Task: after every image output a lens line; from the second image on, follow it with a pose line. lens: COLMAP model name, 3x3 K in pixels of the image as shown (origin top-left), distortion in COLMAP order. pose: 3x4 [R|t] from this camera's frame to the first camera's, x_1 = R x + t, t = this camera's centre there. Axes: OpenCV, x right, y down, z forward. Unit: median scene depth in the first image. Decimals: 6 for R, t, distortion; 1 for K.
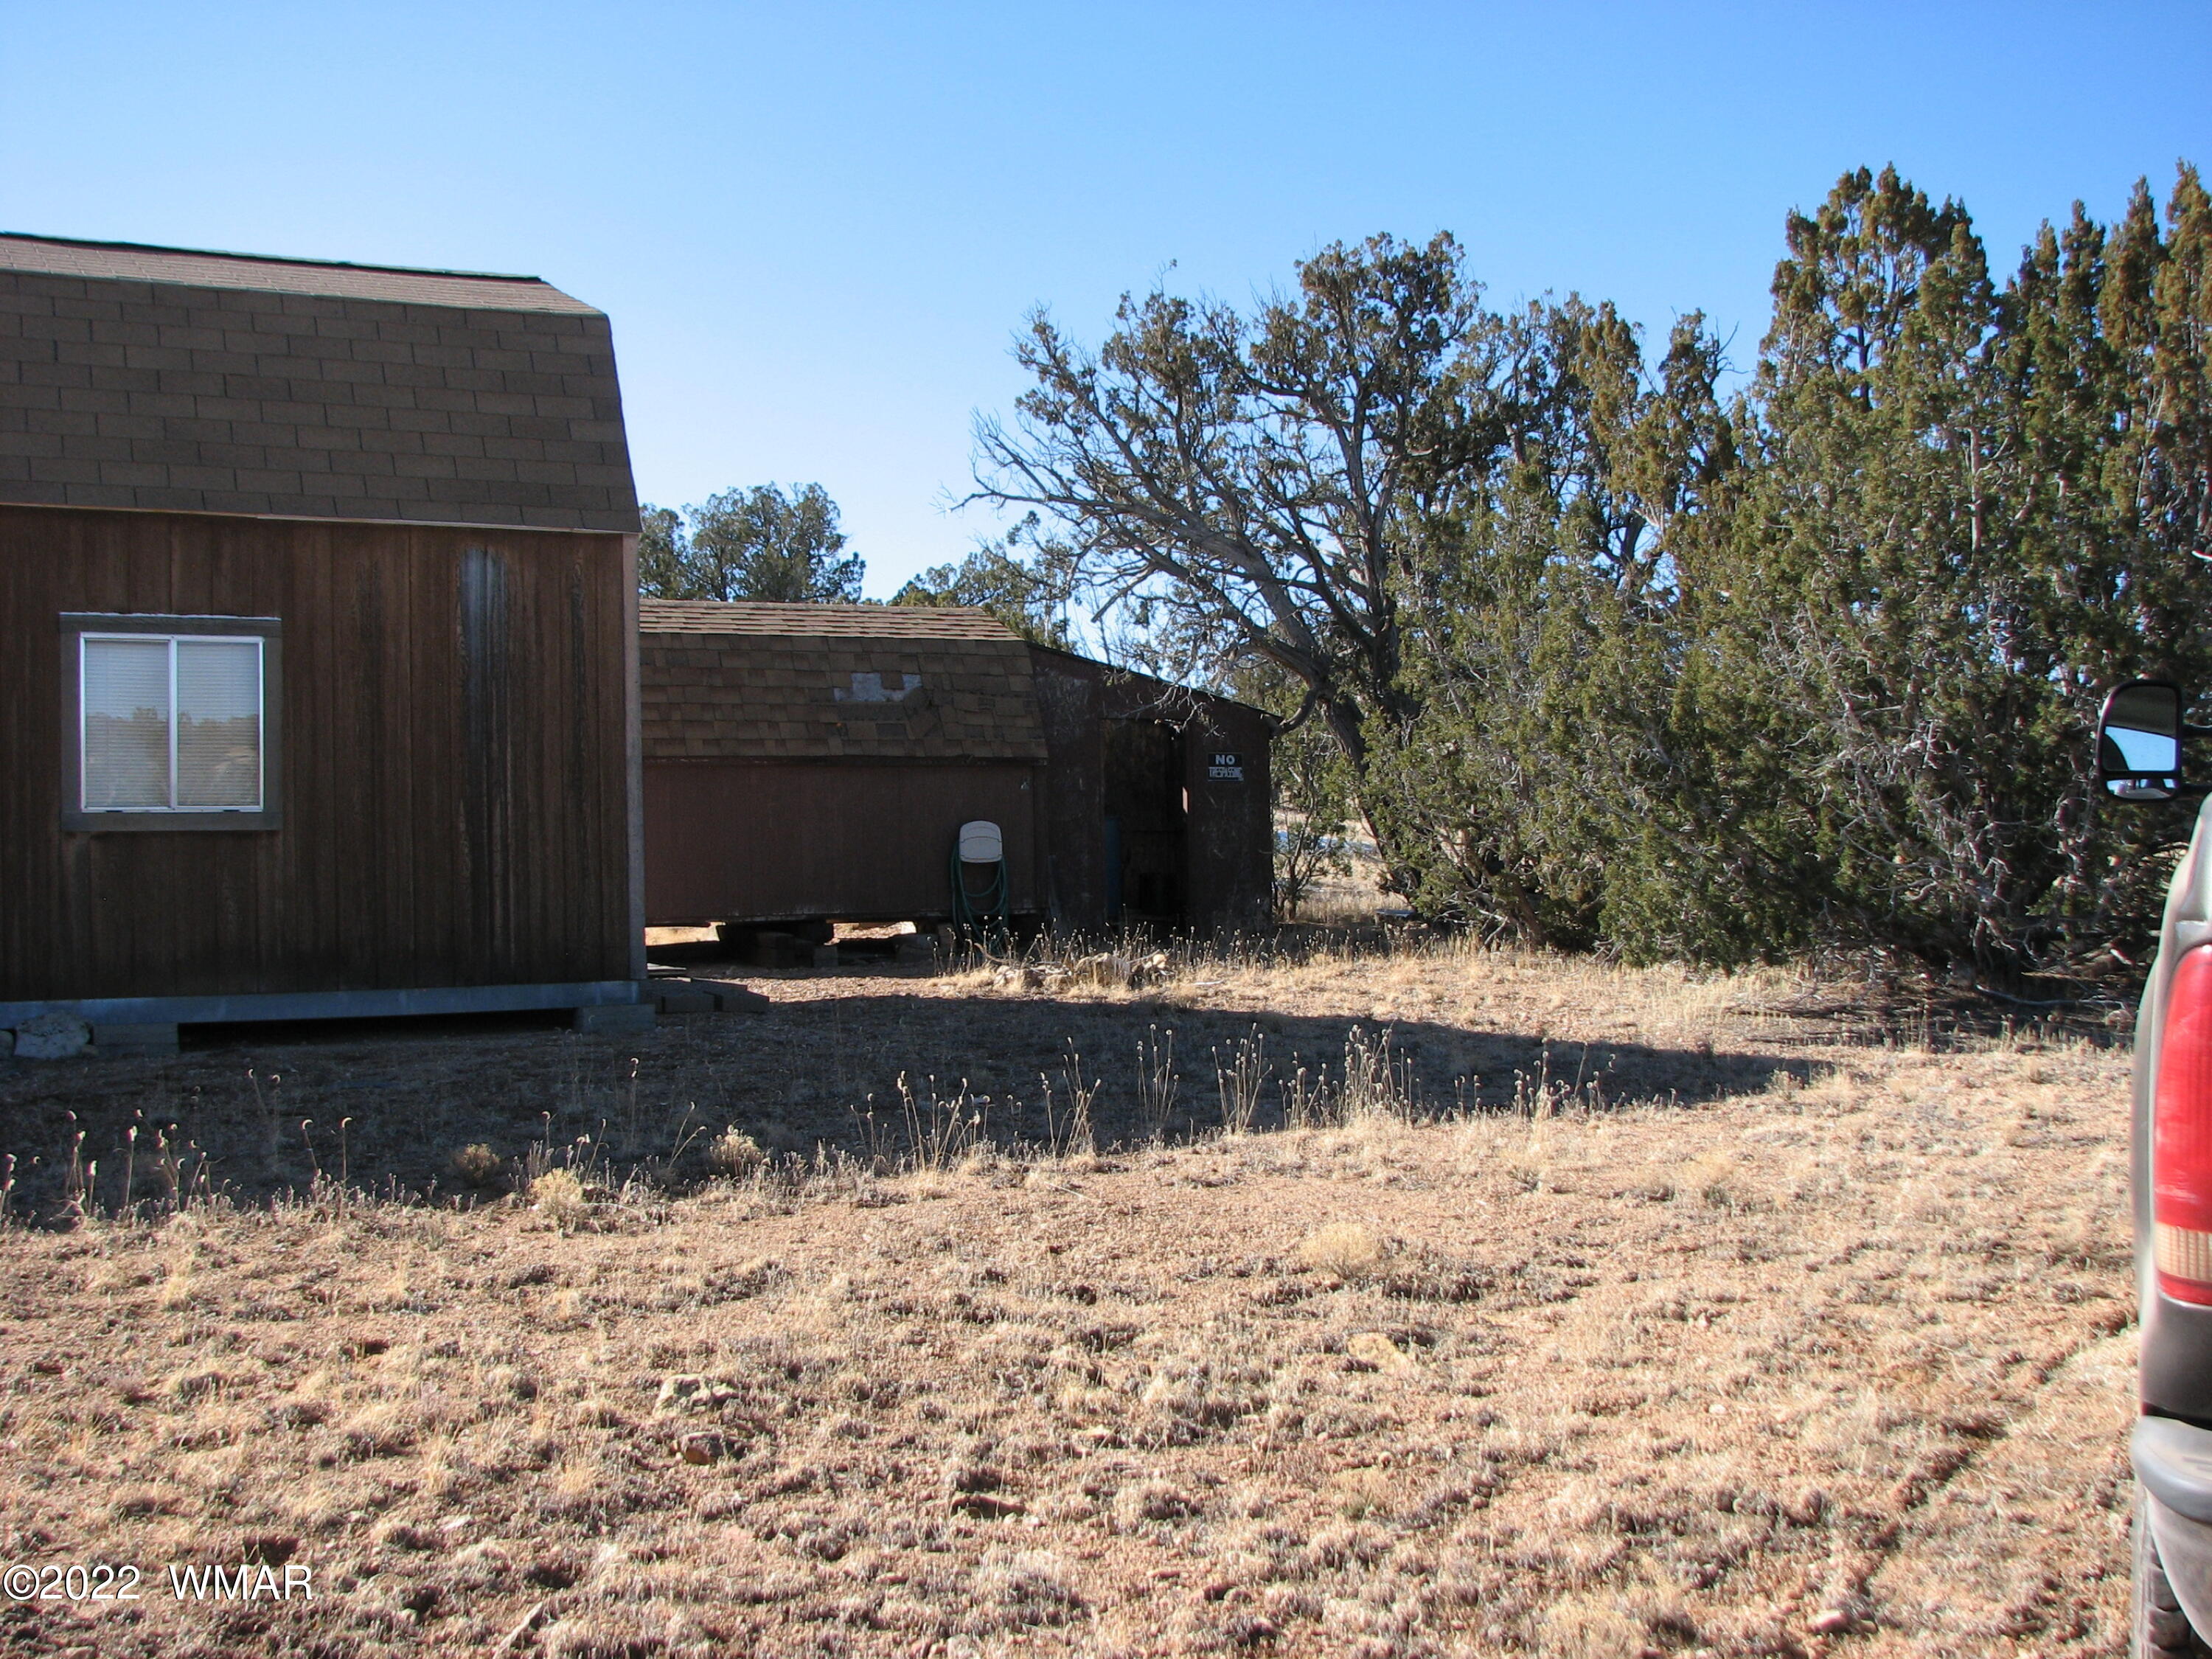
lens RADIAL K [[2418.4, 0, 1071.5], [0, 2418.4, 861.7], [0, 0, 1]] dist [-0.192731, 0.260452]
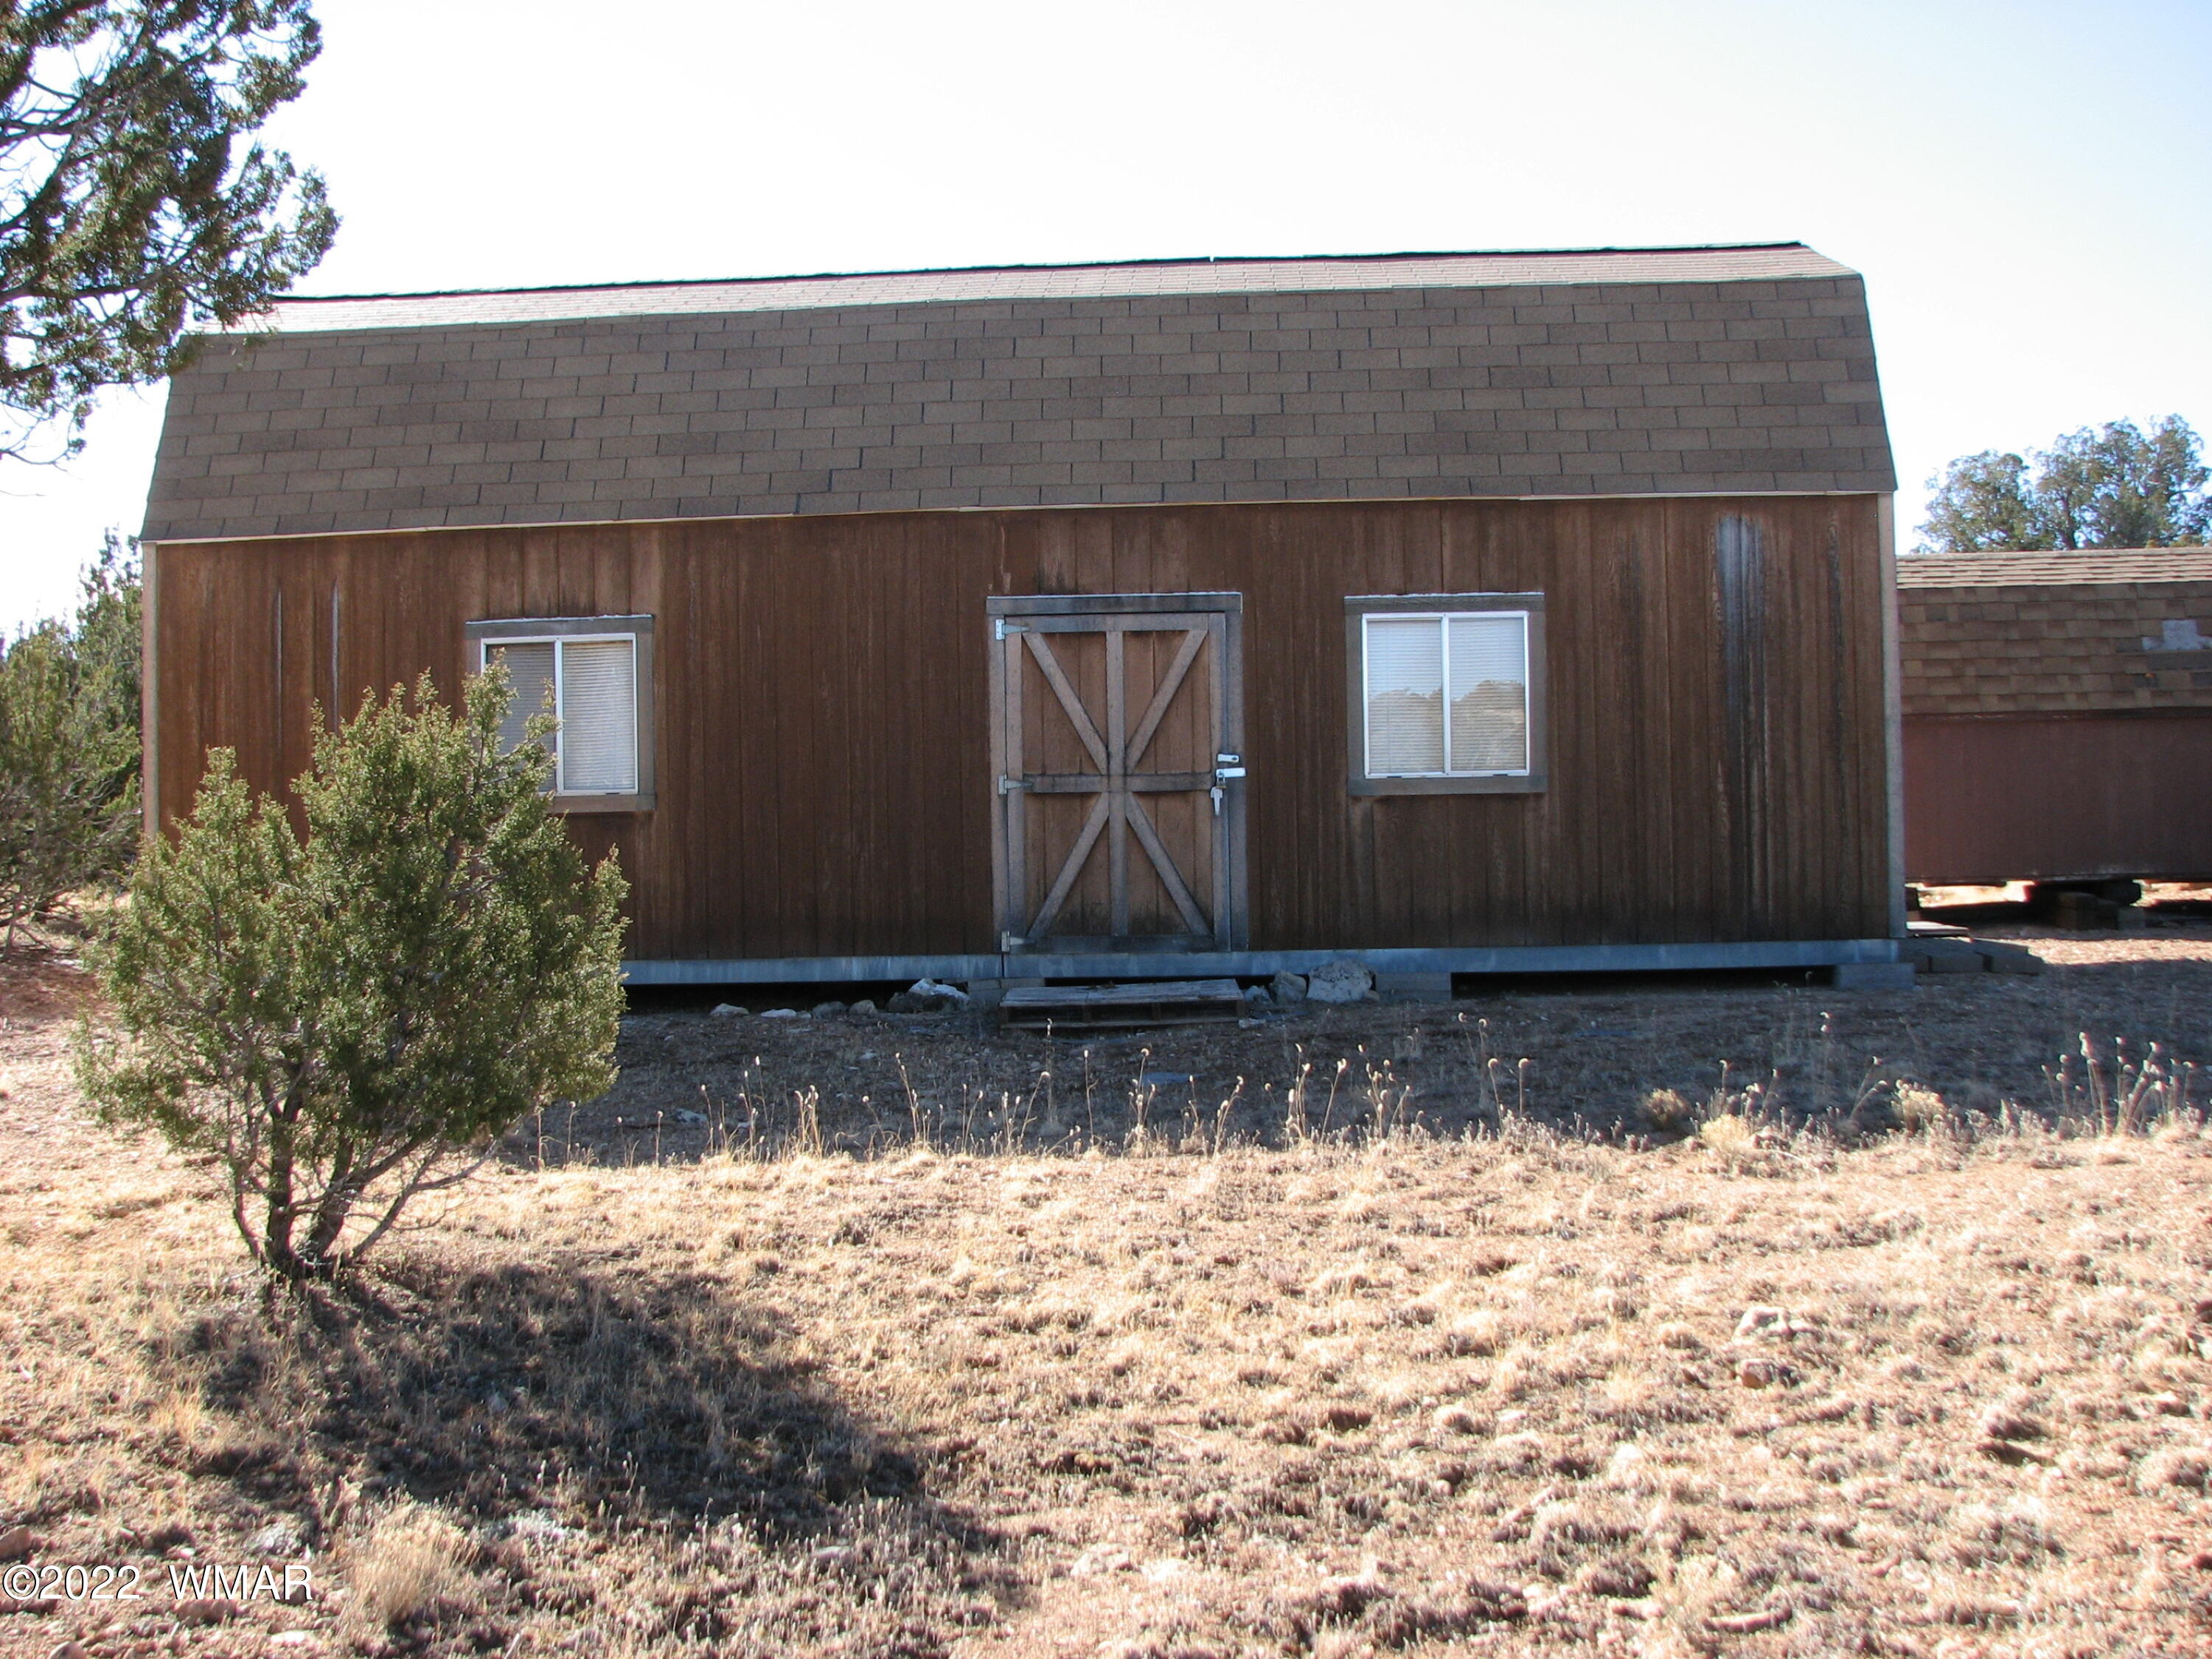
lens RADIAL K [[2418.4, 0, 1071.5], [0, 2418.4, 861.7], [0, 0, 1]] dist [-0.192731, 0.260452]
pose [[0.847974, 0.002557, -0.530032, 0.057981], [0.006718, 0.999856, 0.015572, -0.000631], [0.529996, -0.016765, 0.847835, -0.022836]]
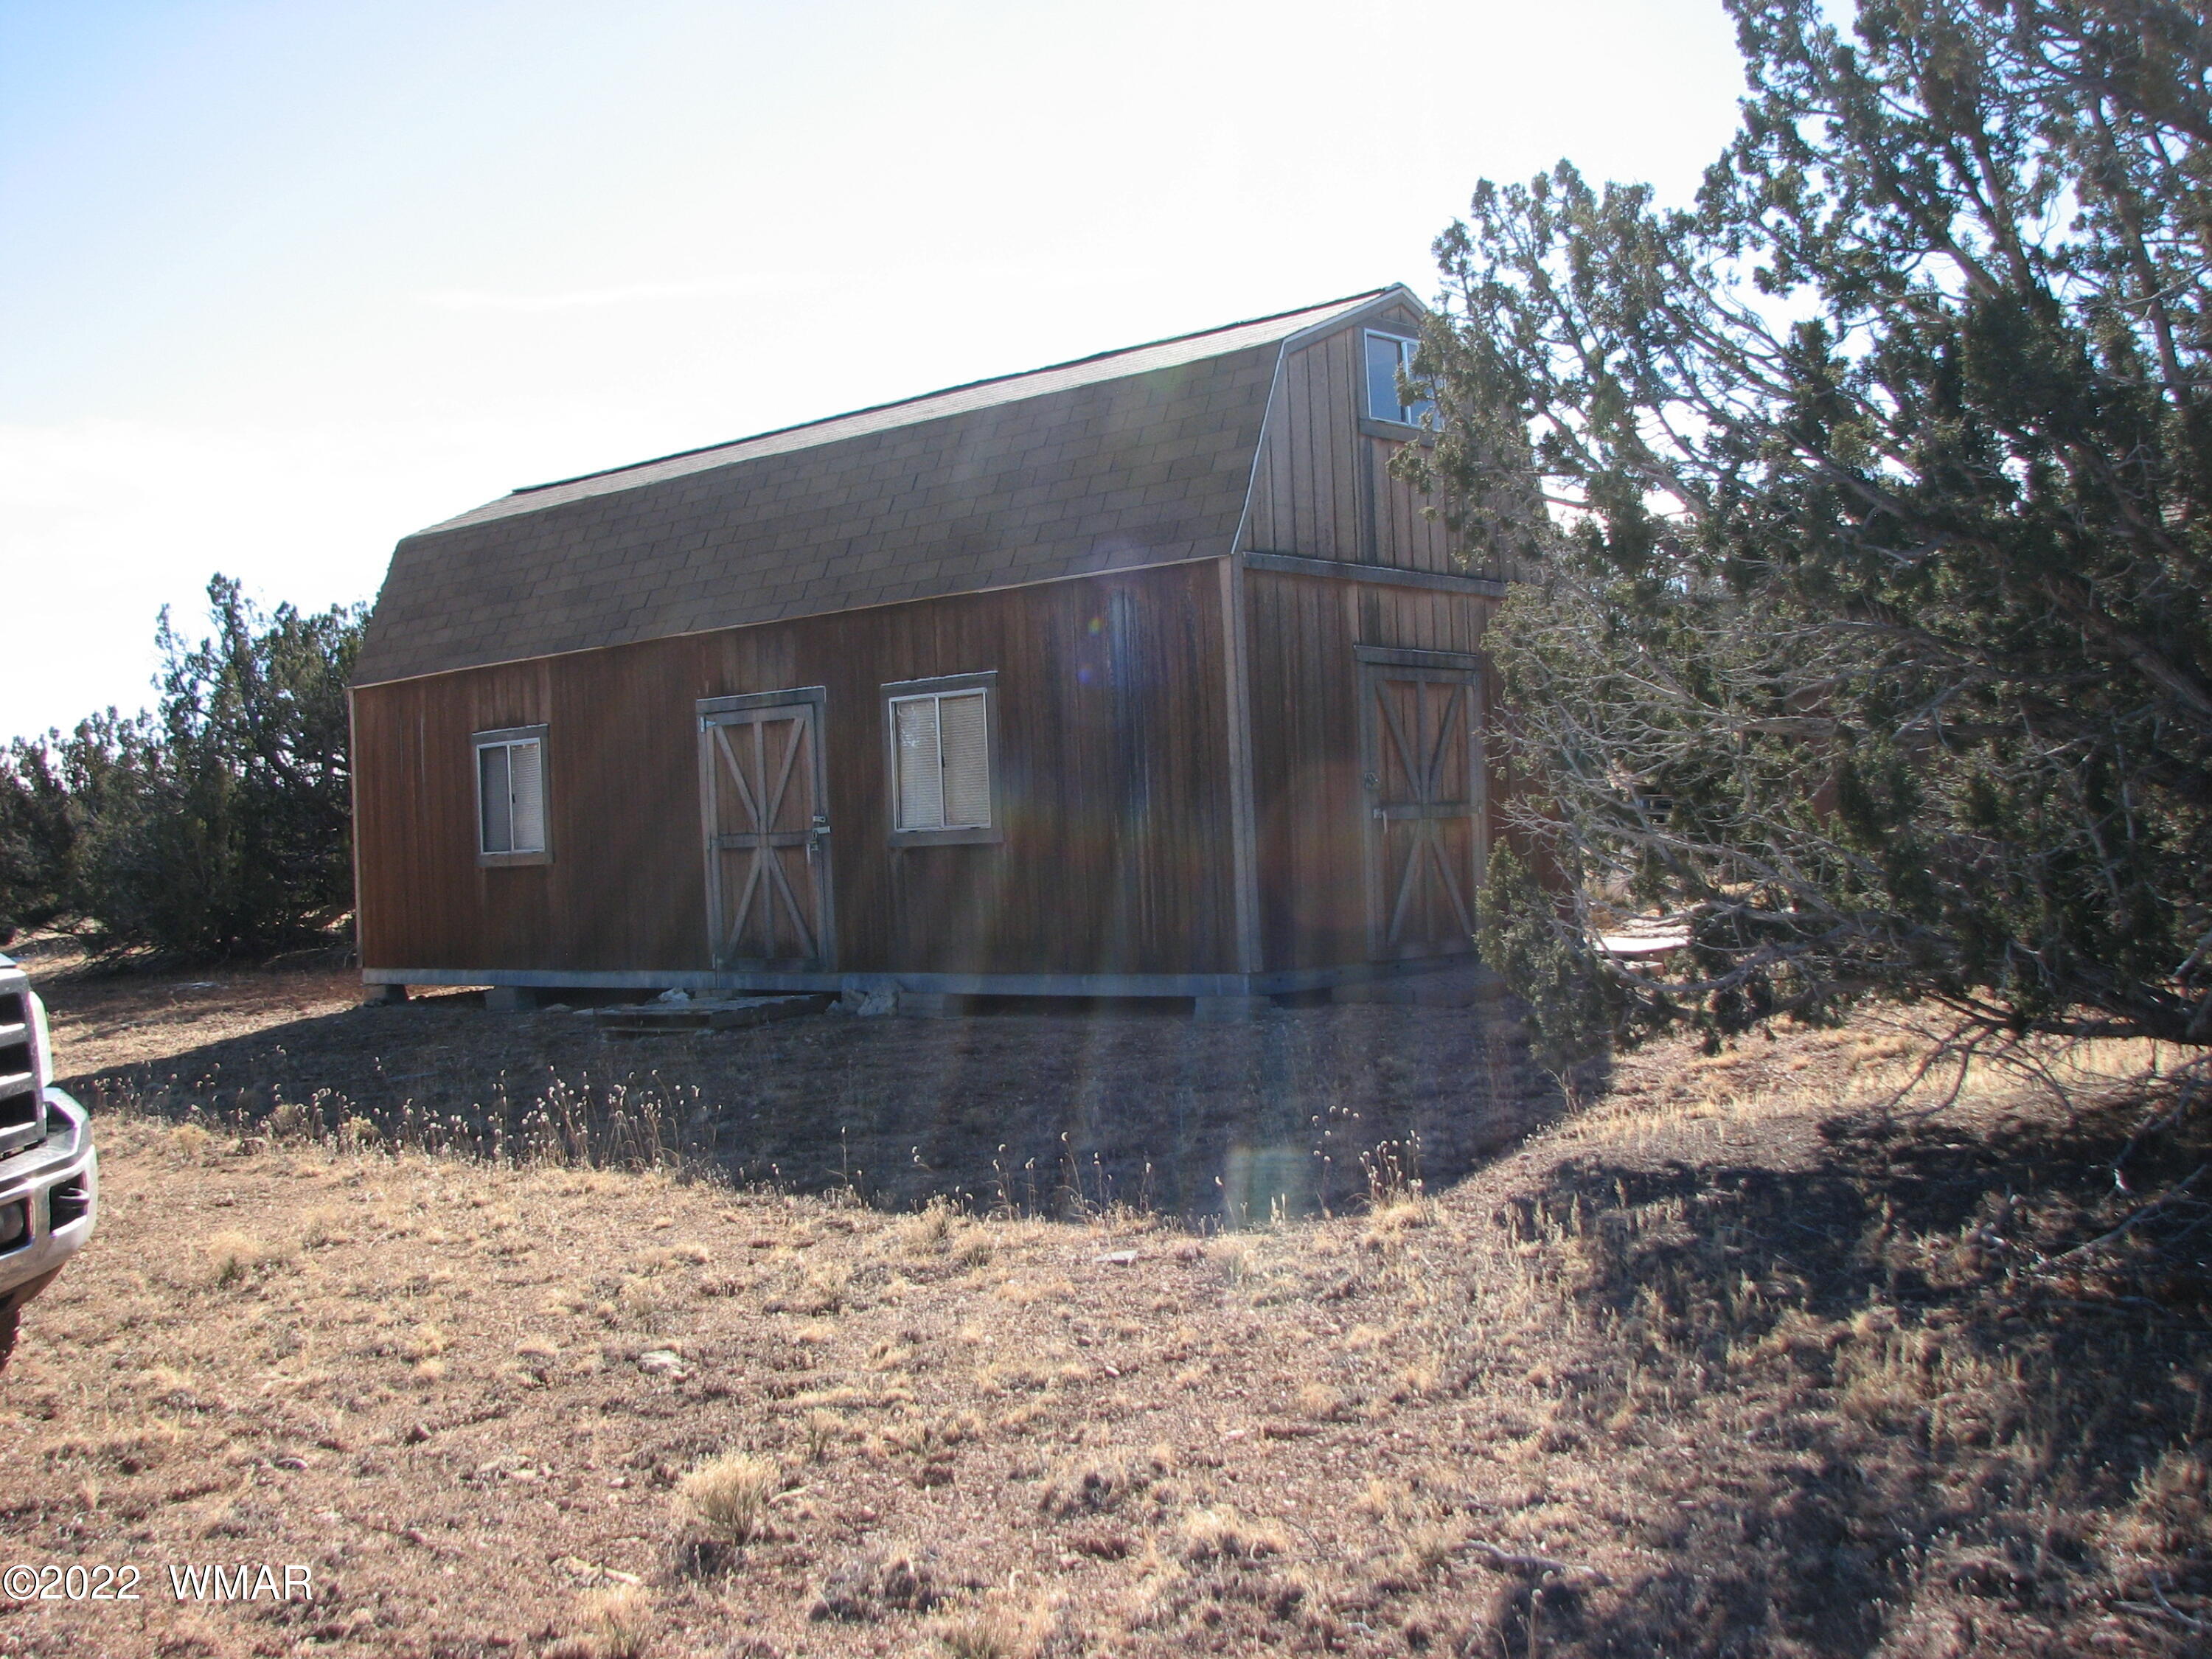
lens RADIAL K [[2418.4, 0, 1071.5], [0, 2418.4, 861.7], [0, 0, 1]] dist [-0.192731, 0.260452]
pose [[0.326678, 0.009403, -0.945089, 0.913954], [0.045914, 0.998612, 0.025806, -0.035806], [0.944020, -0.051823, 0.325792, 0.654548]]
